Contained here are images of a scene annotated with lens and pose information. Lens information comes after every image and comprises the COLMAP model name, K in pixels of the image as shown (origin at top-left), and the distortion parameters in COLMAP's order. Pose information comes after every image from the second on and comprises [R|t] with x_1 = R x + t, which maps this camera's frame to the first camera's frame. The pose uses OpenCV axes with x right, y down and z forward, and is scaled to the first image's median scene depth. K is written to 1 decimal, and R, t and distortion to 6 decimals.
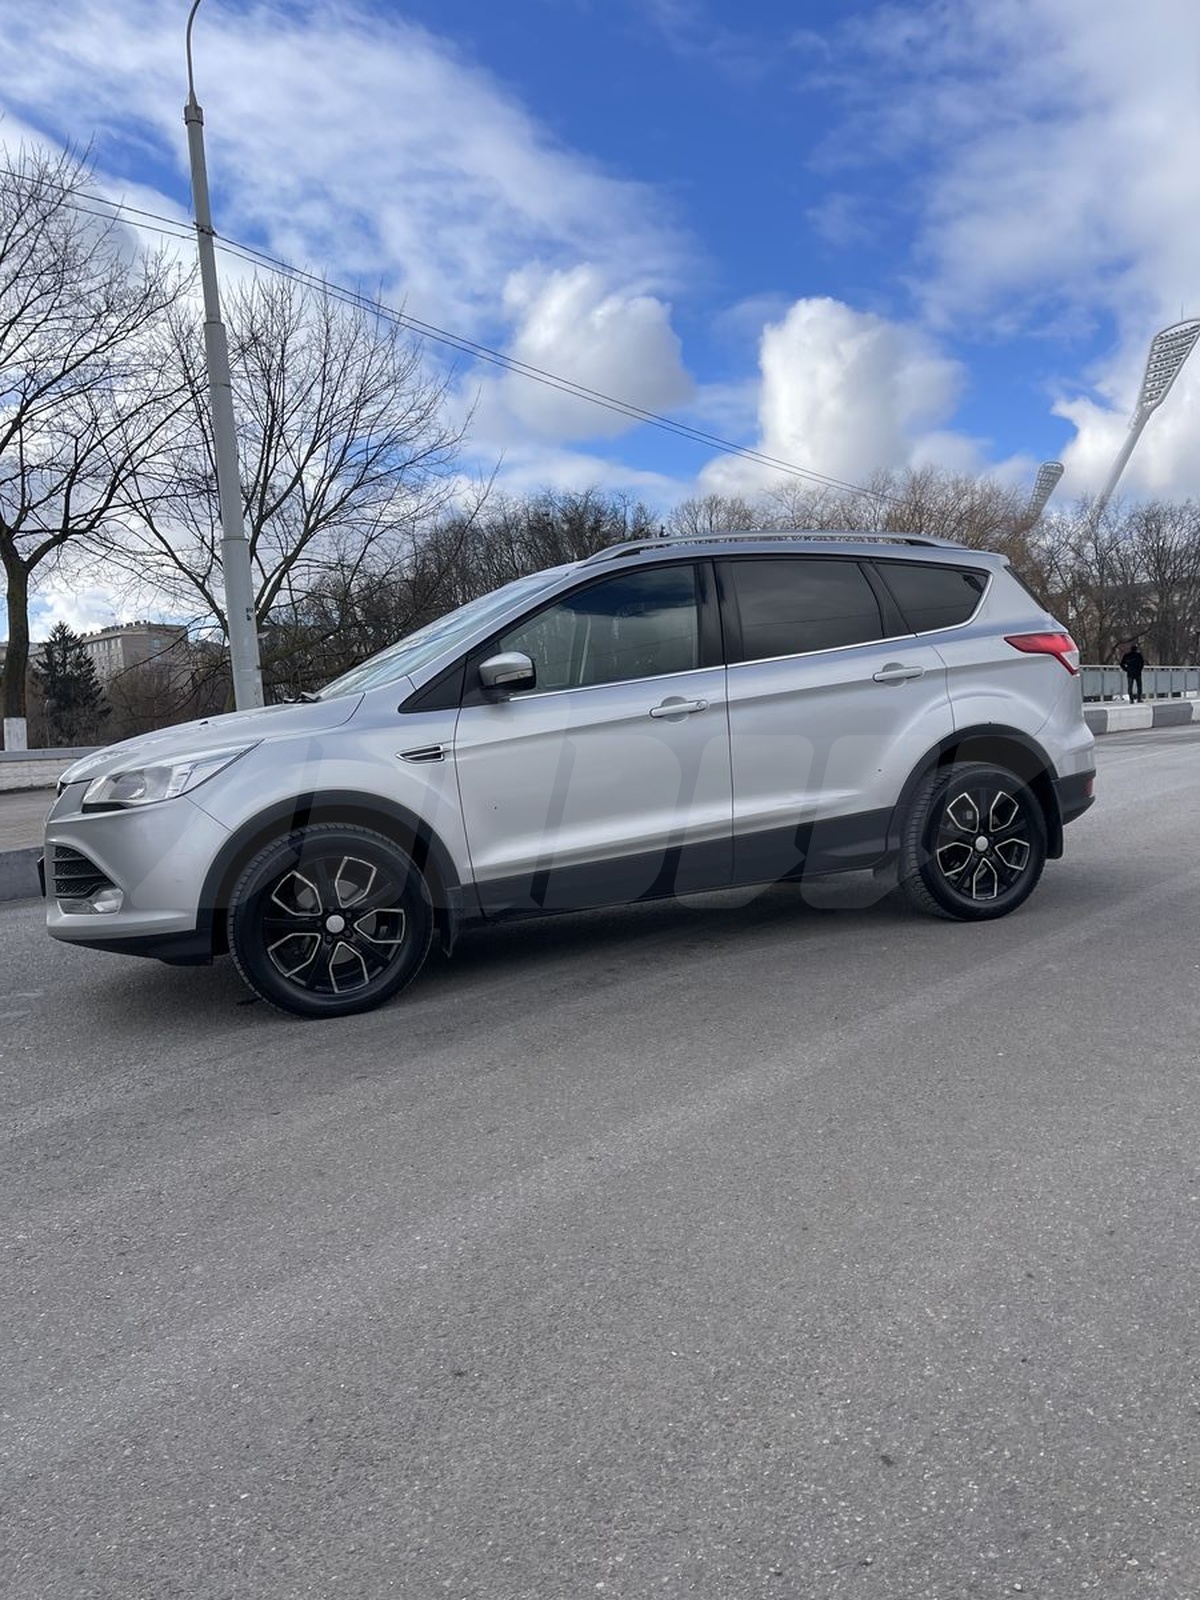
lens RADIAL K [[1195.5, 0, 616.3], [0, 1195.5, 816.7], [0, 0, 1]] dist [0.073528, -0.111174]
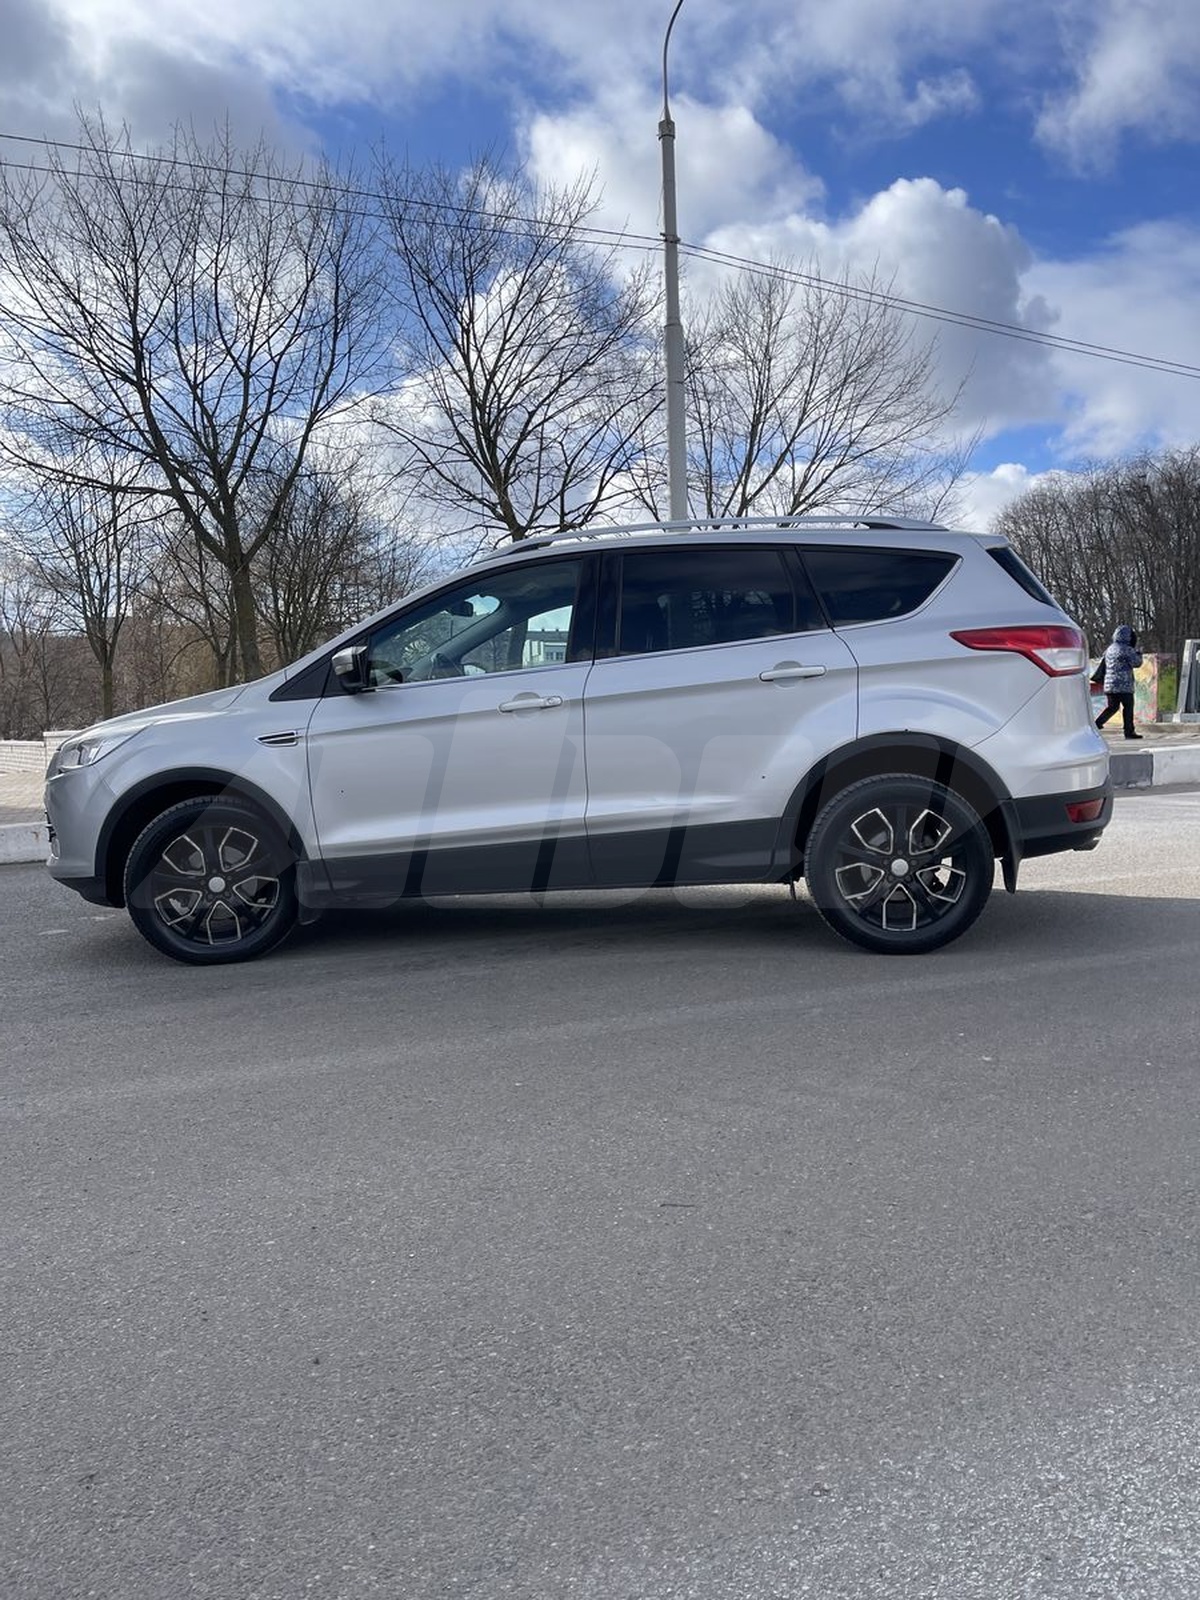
lens RADIAL K [[1195.5, 0, 616.3], [0, 1195.5, 816.7], [0, 0, 1]] dist [0.073528, -0.111174]
pose [[0.889334, 0.070628, -0.451771, 0.542065], [-0.062205, 0.997501, 0.033492, -0.032476], [0.453008, -0.001683, 0.891505, 0.132934]]
